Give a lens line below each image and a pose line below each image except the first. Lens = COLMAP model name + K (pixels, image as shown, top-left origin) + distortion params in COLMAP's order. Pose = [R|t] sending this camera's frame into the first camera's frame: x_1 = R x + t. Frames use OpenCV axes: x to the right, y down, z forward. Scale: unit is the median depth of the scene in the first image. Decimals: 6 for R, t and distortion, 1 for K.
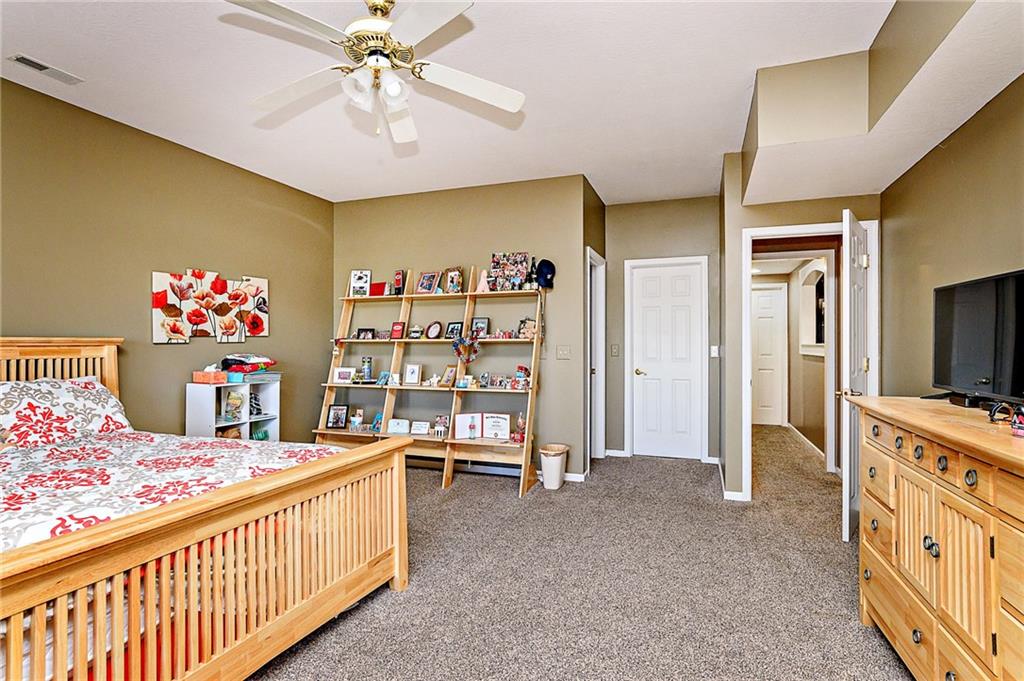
lens RADIAL K [[526.8, 0, 513.7], [0, 526.8, 344.2], [0, 0, 1]] dist [-0.006844, 0.002454]
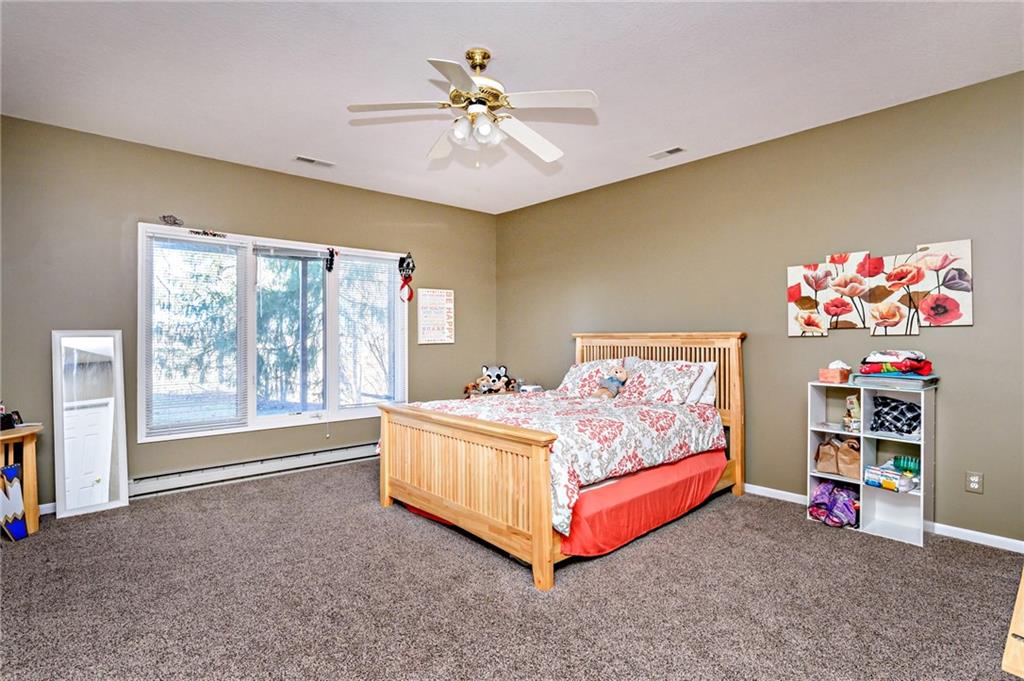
lens RADIAL K [[526.8, 0, 515.6], [0, 526.8, 337.2], [0, 0, 1]] dist [-0.006844, 0.002454]
pose [[-0.476345, 0.003714, -0.879251, 0.439169], [0.001732, 0.999993, 0.003286, -0.004076], [0.879257, 0.000042, -0.476348, 0.929504]]
